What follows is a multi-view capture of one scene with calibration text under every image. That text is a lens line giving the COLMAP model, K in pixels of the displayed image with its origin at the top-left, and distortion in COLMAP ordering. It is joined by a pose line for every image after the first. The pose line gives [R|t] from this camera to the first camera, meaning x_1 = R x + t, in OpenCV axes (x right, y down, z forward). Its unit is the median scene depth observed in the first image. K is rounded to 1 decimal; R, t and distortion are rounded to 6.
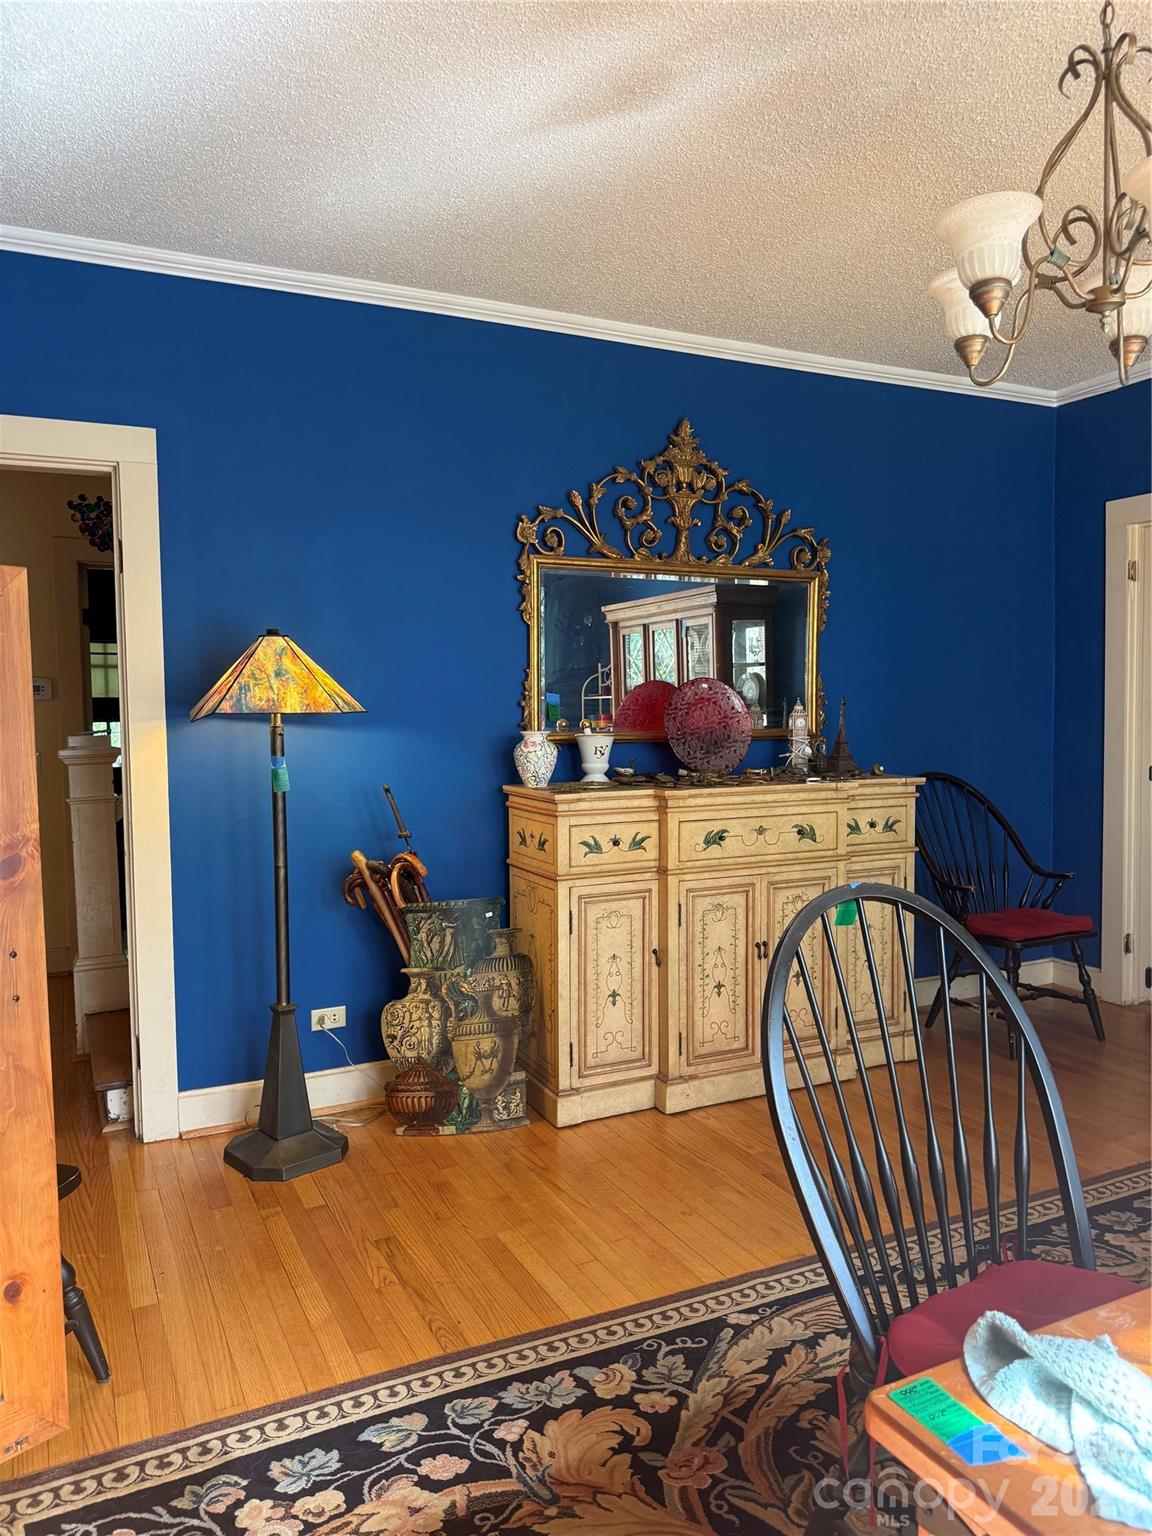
lens RADIAL K [[1063.5, 0, 580.1], [0, 1063.5, 762.5], [0, 0, 1]] dist [-0.000965, -0.031430]
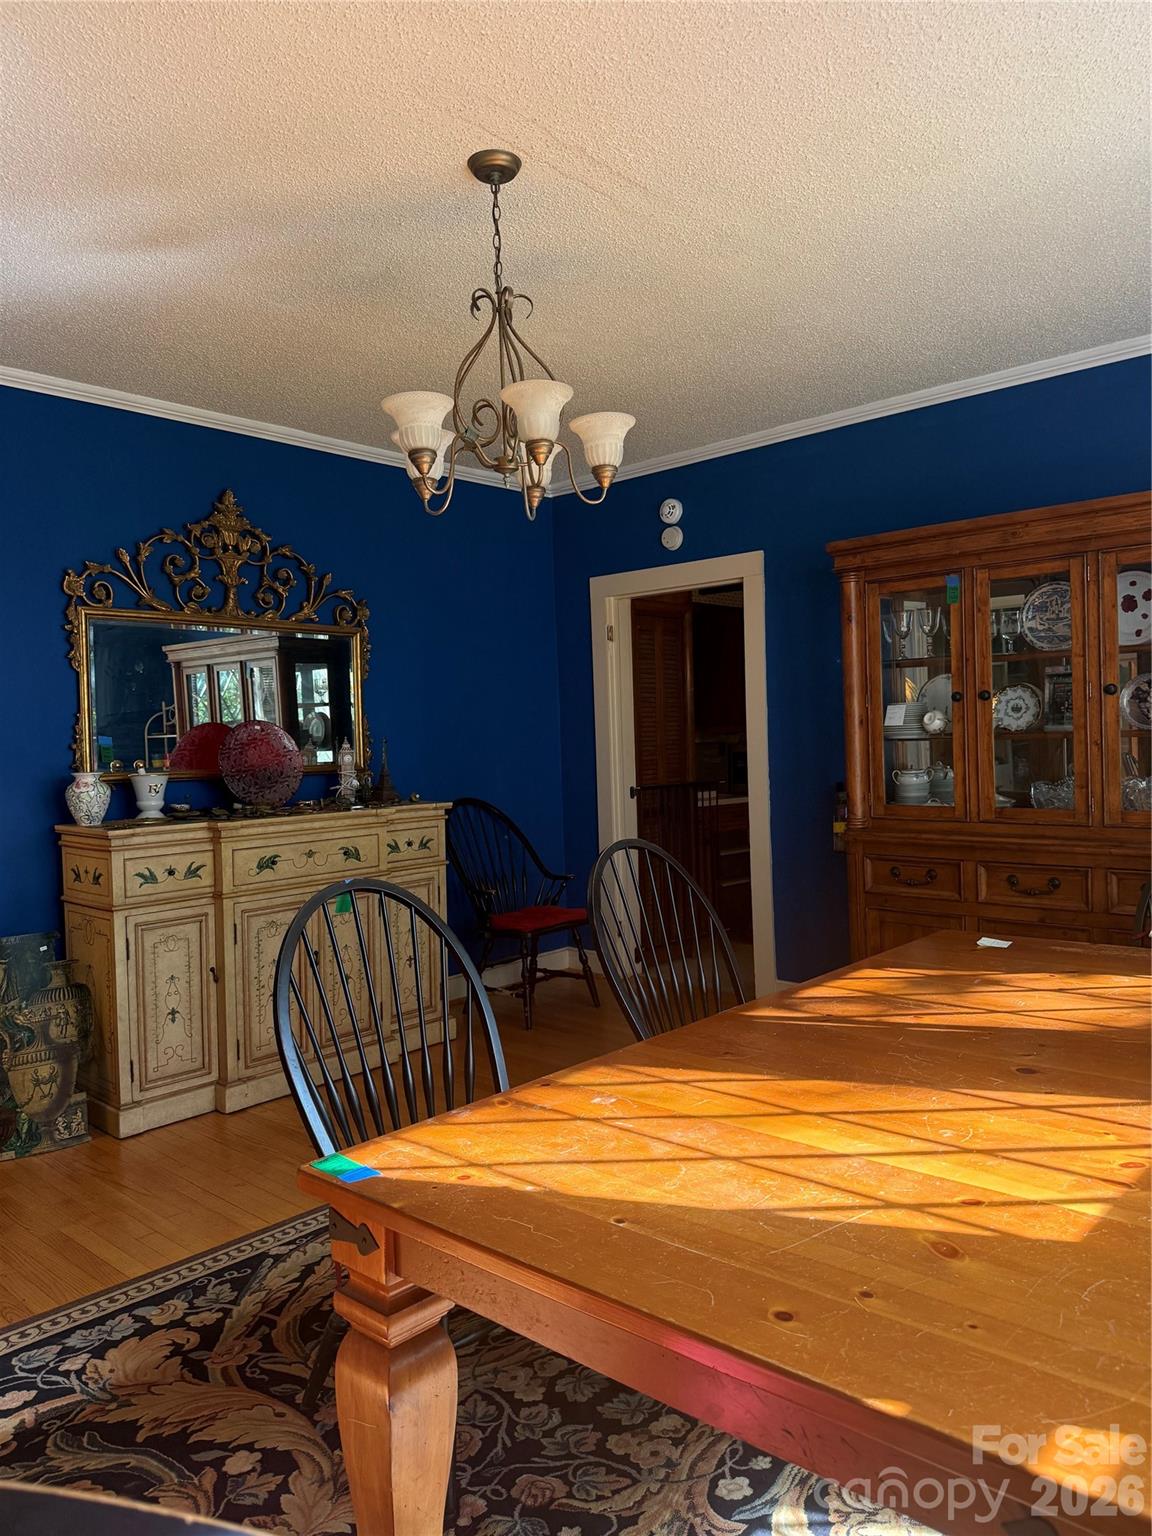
lens RADIAL K [[1063.5, 0, 608.8], [0, 1063.5, 769.7], [0, 0, 1]] dist [-0.000965, -0.031430]
pose [[0.919673, -0.027130, 0.391747, 0.022189], [0.036087, 0.999228, -0.015518, 0.002723], [-0.391024, 0.028409, 0.919942, -0.181560]]
